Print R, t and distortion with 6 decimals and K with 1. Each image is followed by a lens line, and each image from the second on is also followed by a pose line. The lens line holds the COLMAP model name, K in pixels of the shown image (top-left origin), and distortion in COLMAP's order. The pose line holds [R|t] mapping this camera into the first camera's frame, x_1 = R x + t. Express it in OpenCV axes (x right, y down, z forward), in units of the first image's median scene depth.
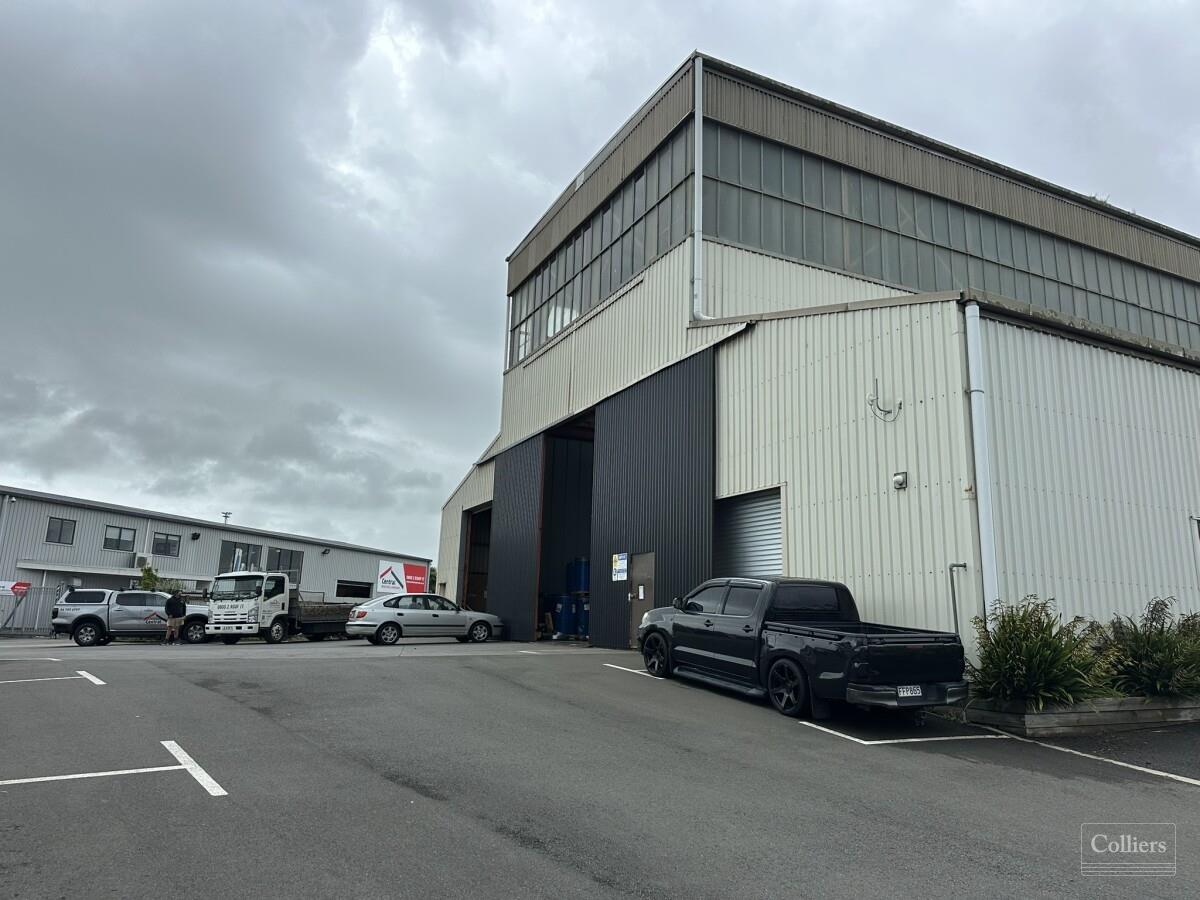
lens RADIAL K [[840.6, 0, 622.0], [0, 840.6, 451.8], [0, 0, 1]] dist [0.058588, -0.059787]
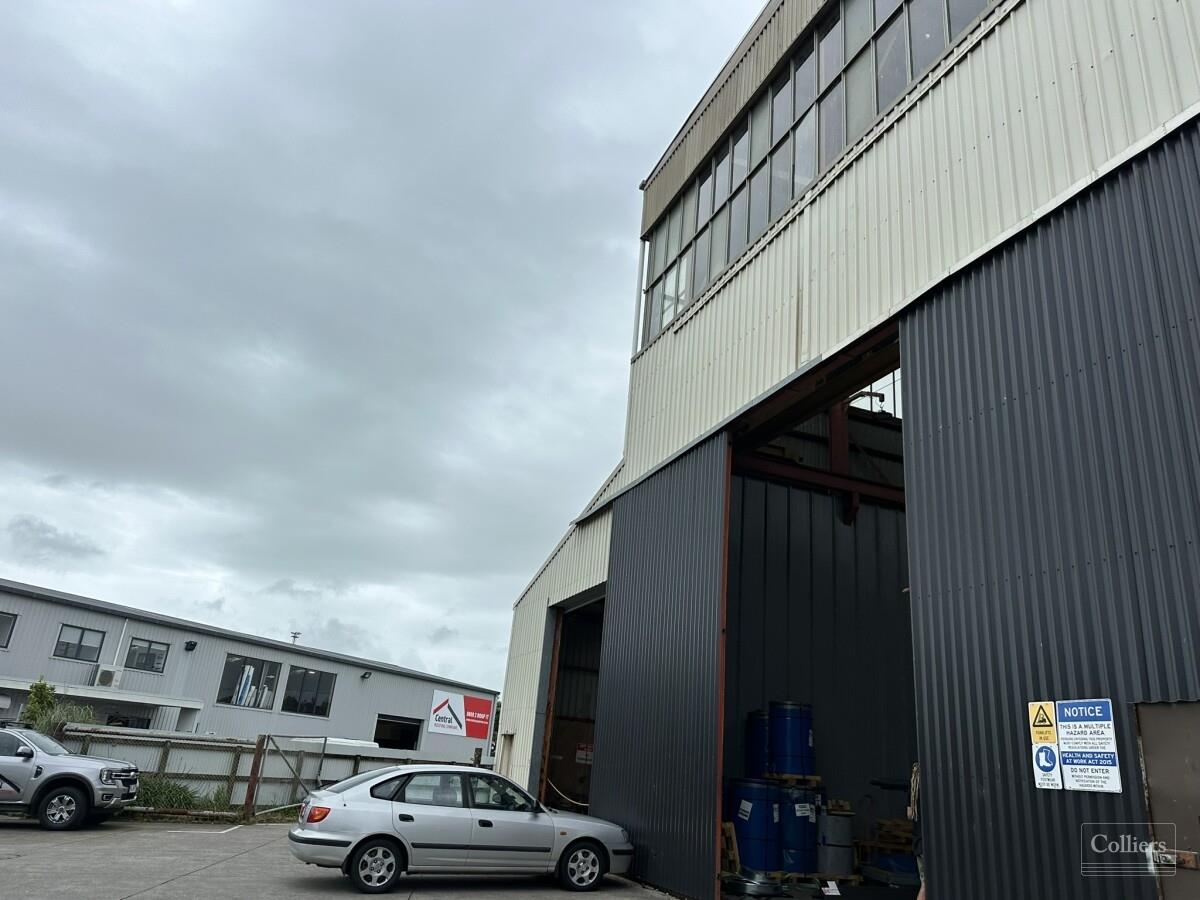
lens RADIAL K [[840.6, 0, 622.0], [0, 840.6, 451.8], [0, 0, 1]] dist [0.058588, -0.059787]
pose [[0.995413, 0.017822, -0.093998, -0.089996], [-0.032389, 0.987256, -0.155812, 0.056066], [0.090023, 0.158142, 0.983304, 0.434558]]
